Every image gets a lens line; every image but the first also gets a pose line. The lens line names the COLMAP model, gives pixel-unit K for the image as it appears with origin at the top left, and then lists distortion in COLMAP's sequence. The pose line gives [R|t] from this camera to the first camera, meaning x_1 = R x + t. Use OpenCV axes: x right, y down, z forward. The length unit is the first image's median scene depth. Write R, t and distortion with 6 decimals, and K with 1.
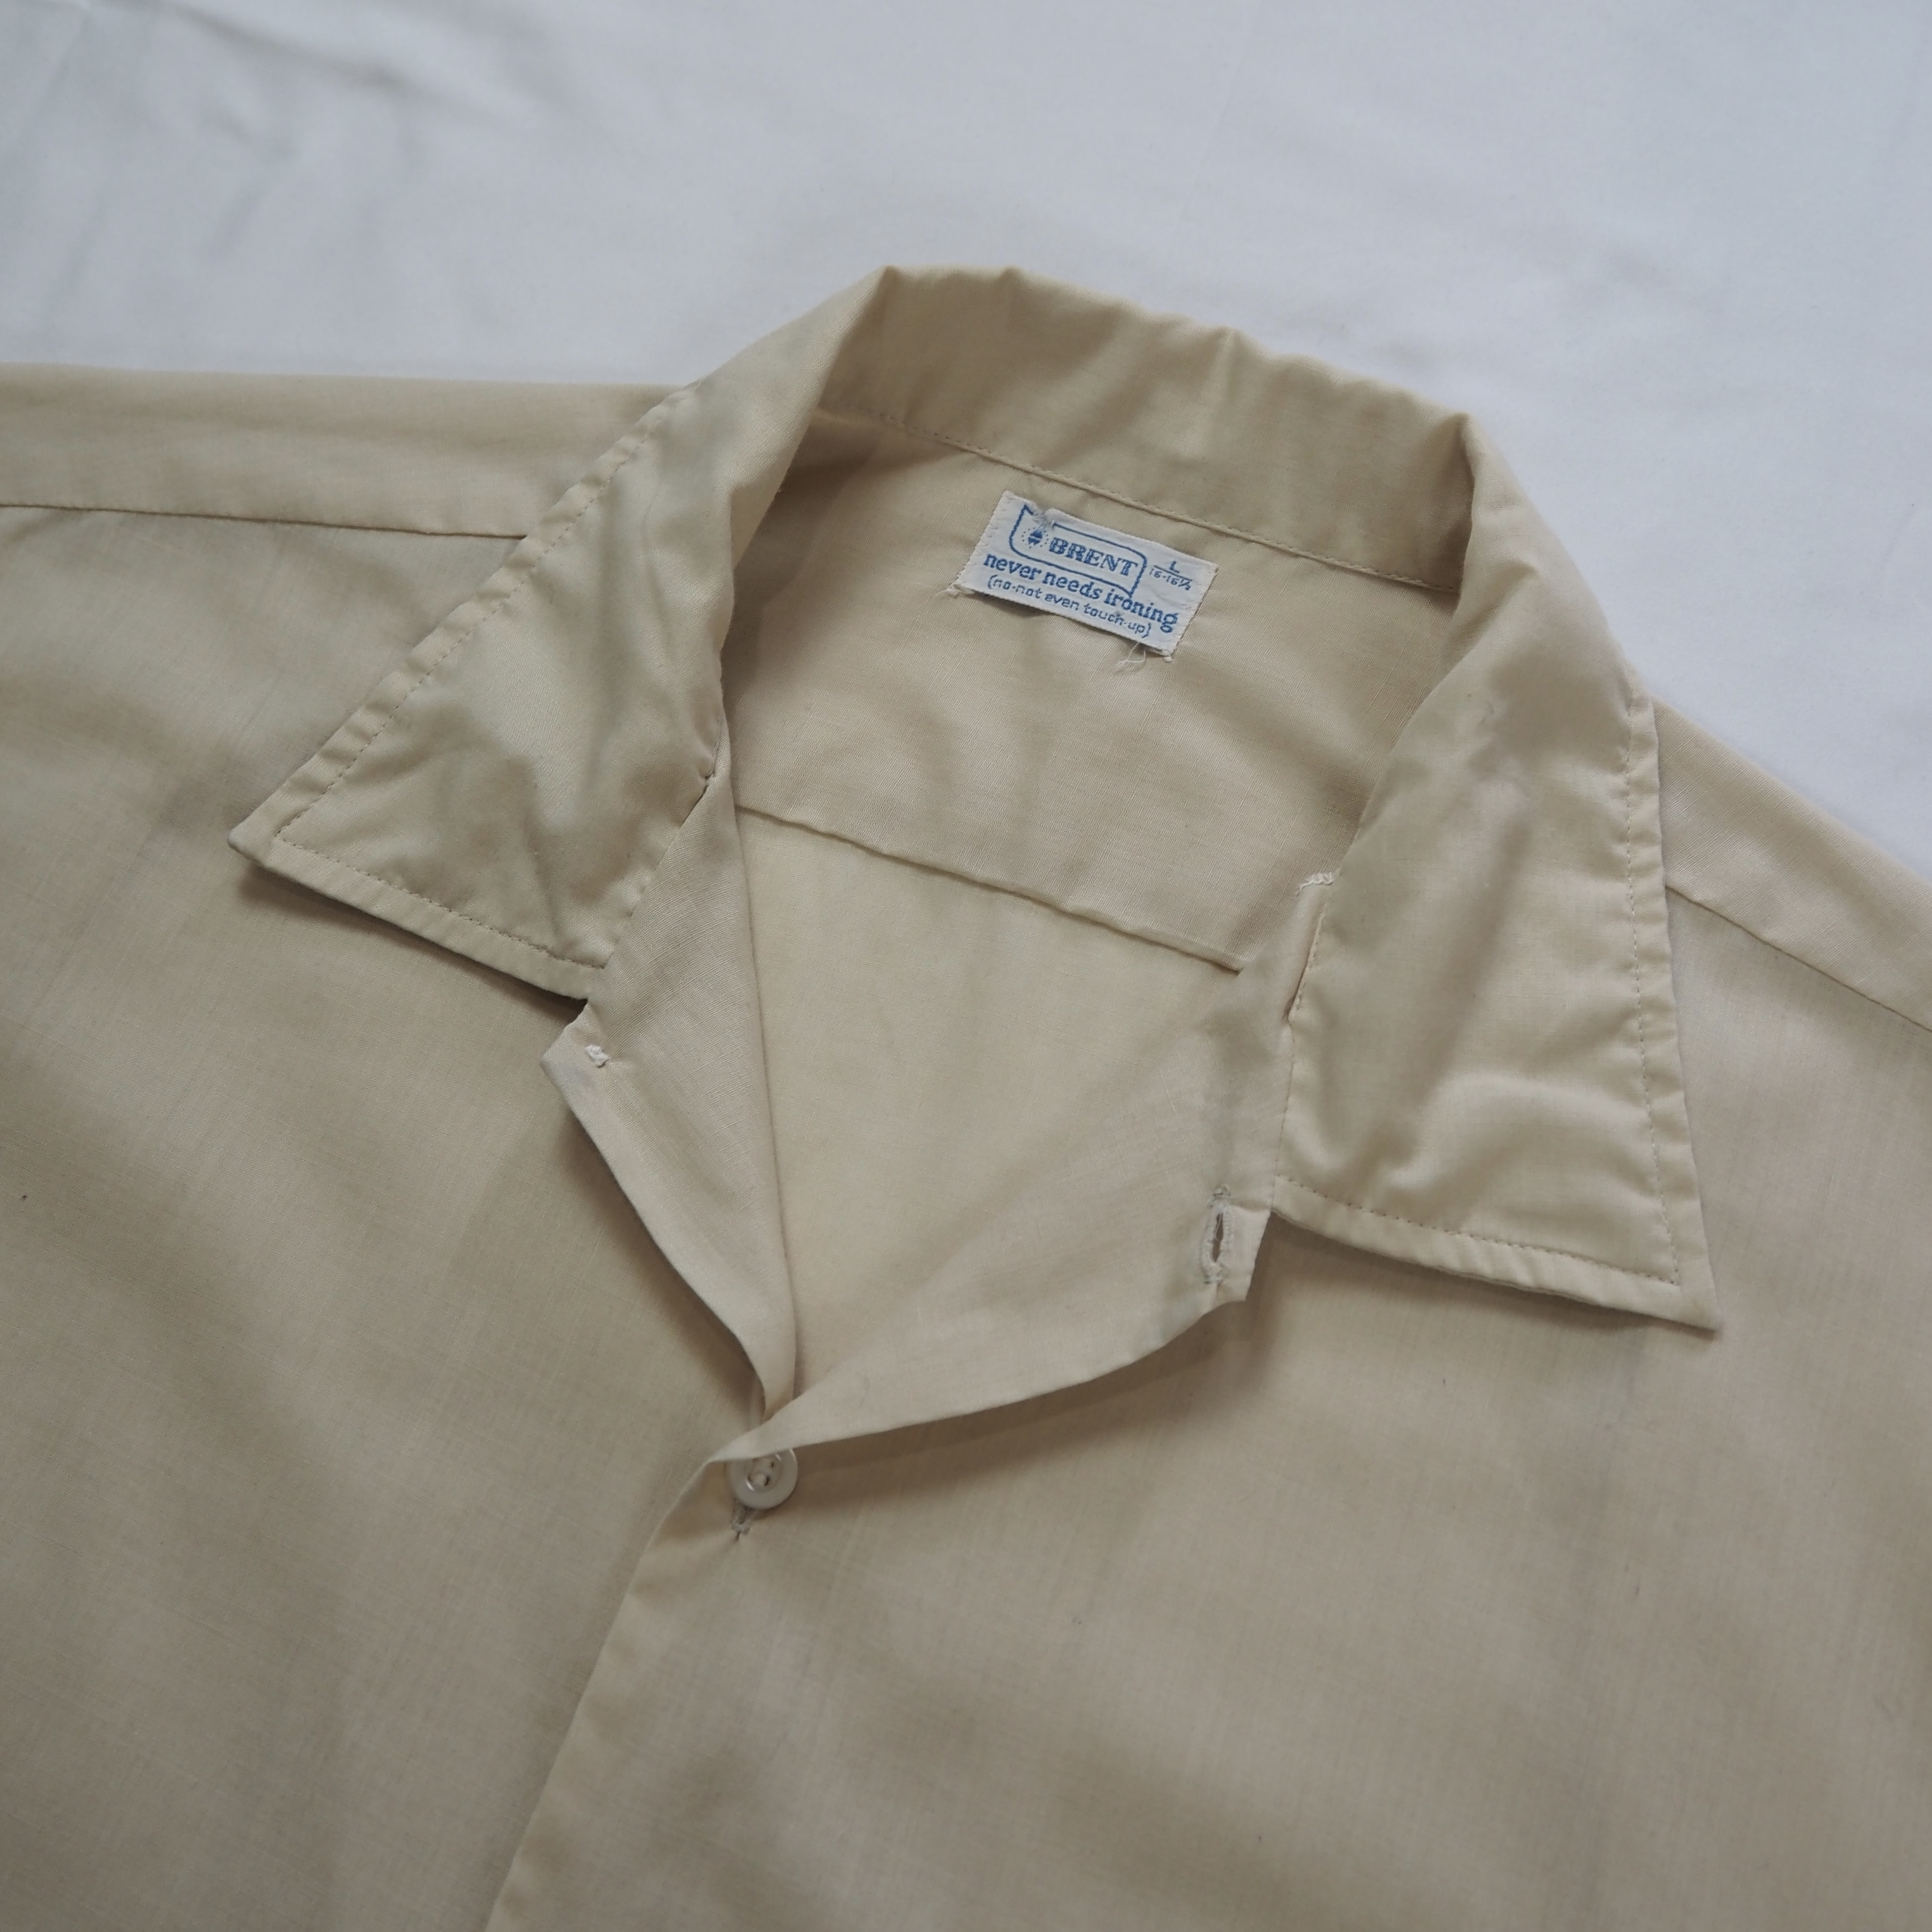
lens RADIAL K [[2297.3, 0, 1105.0], [0, 2297.3, 967.7], [0, 0, 1]] dist [-0.033541, 0.003620]
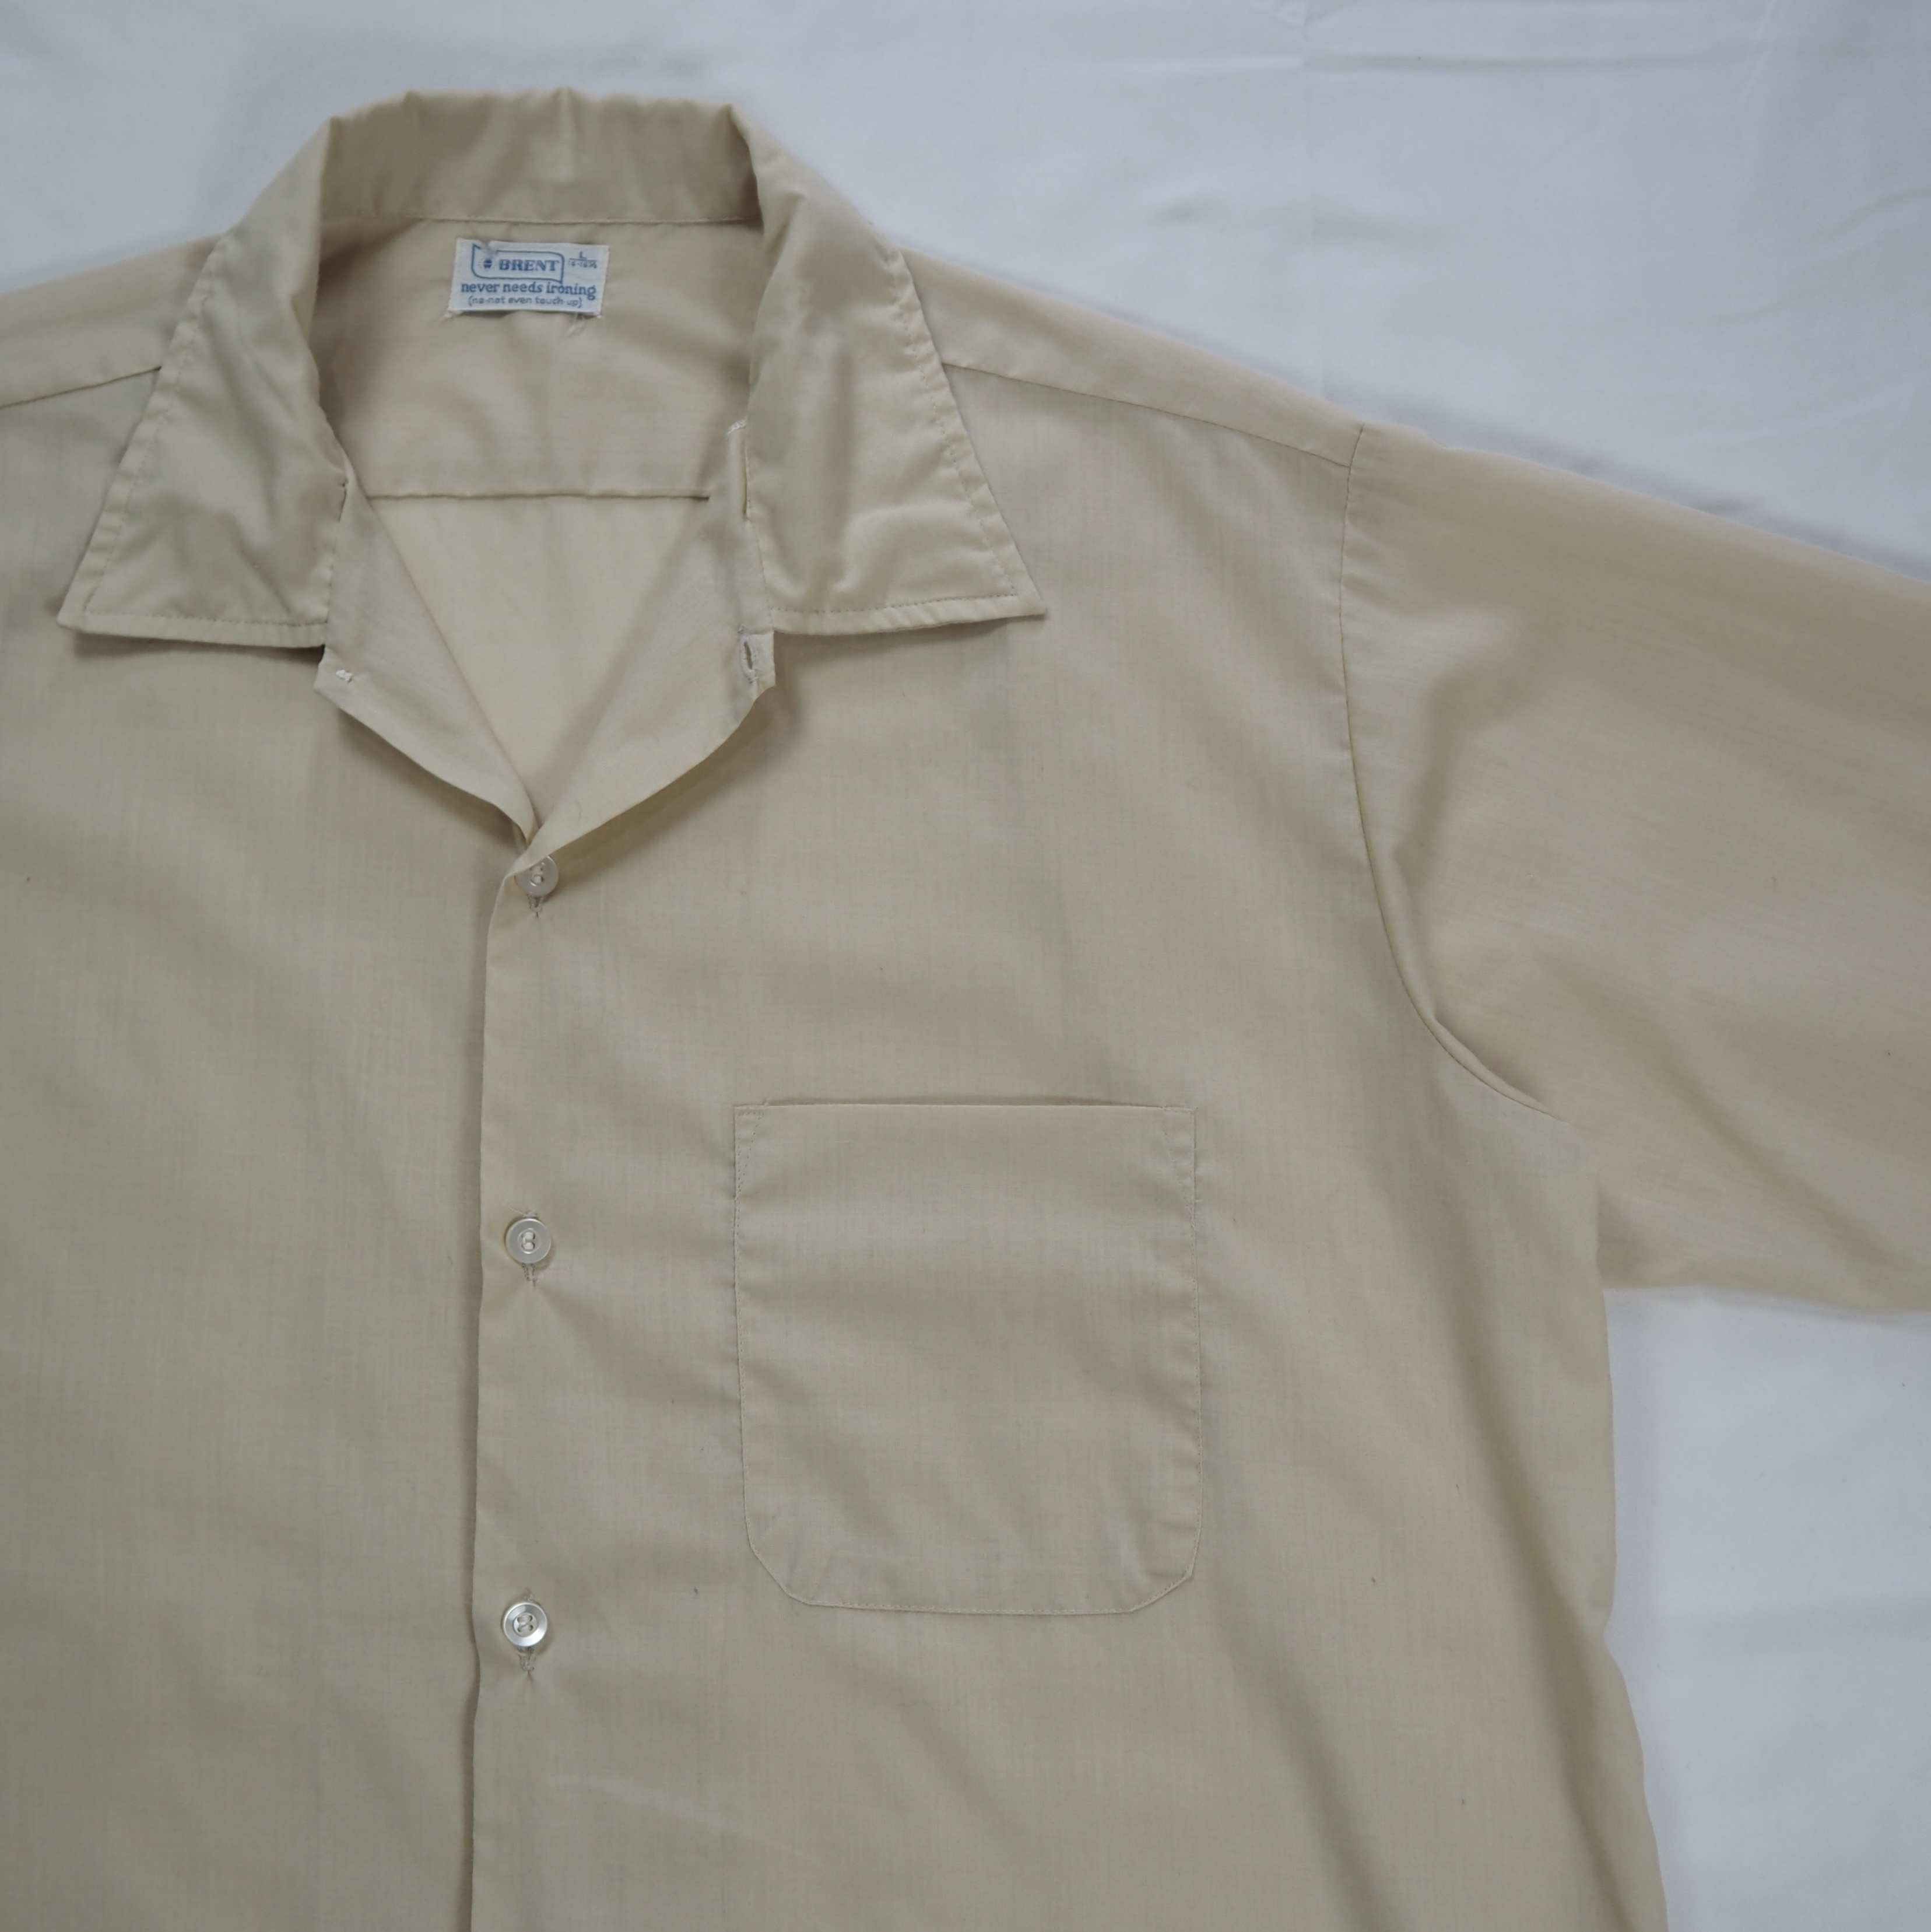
lens RADIAL K [[2297.1, 0, 1000.3], [0, 2297.1, 951.0], [0, 0, 1]] dist [-0.033541, 0.003620]
pose [[0.937362, -0.333536, 0.100530, -0.017286], [0.306601, 0.926902, 0.216446, 0.010504], [-0.165374, -0.172066, 0.971105, -0.640354]]
